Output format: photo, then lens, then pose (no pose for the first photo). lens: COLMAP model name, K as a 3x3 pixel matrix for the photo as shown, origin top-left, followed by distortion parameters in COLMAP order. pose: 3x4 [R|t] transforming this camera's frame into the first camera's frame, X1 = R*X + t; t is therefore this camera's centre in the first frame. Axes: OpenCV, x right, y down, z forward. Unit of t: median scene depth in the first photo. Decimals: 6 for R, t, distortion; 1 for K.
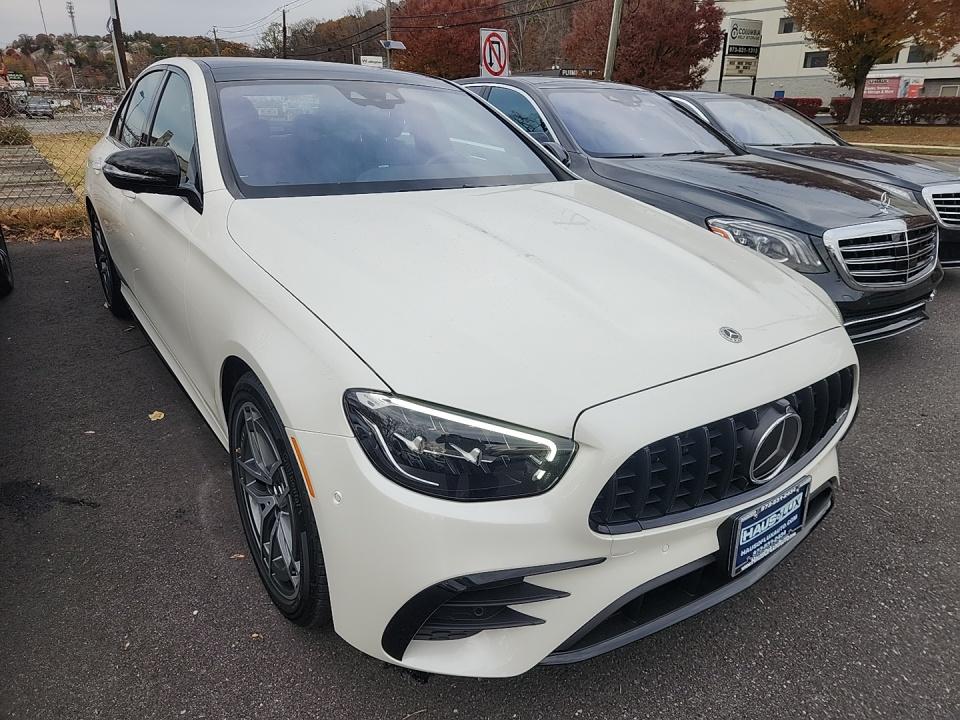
lens RADIAL K [[640.6, 0, 478.7], [0, 640.6, 359.1], [0, 0, 1]] dist [0.039843, -0.027541]
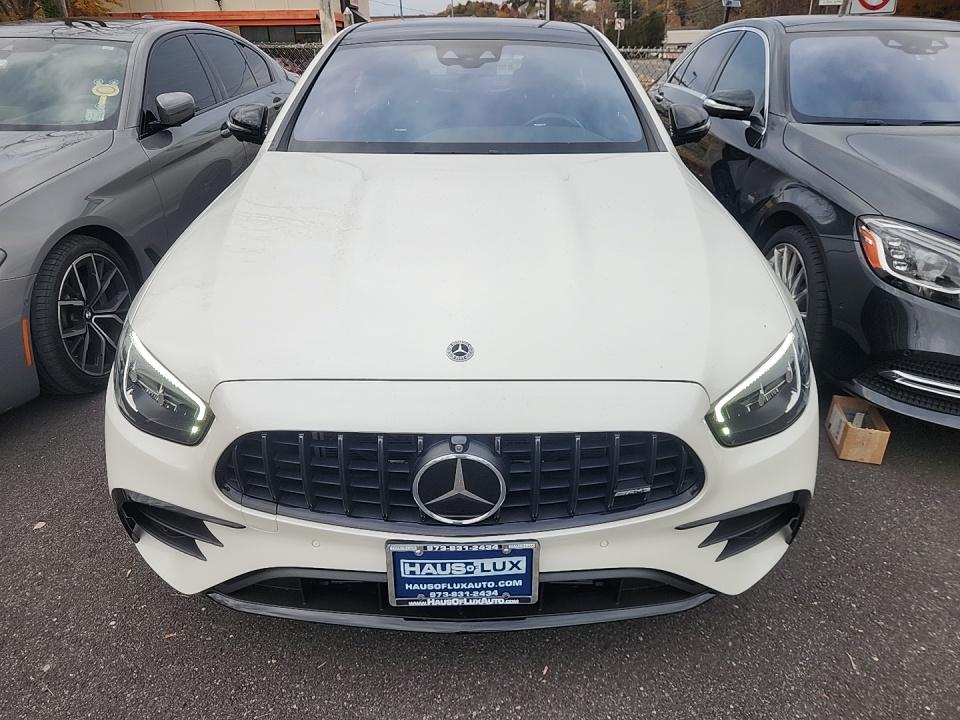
lens RADIAL K [[640.6, 0, 478.1], [0, 640.6, 361.4], [0, 0, 1]] dist [0.039843, -0.027541]
pose [[0.813717, 0.235473, -0.531430, 0.444067], [-0.194155, 0.971866, 0.133340, -0.073723], [0.547877, -0.005322, 0.836542, 0.146318]]
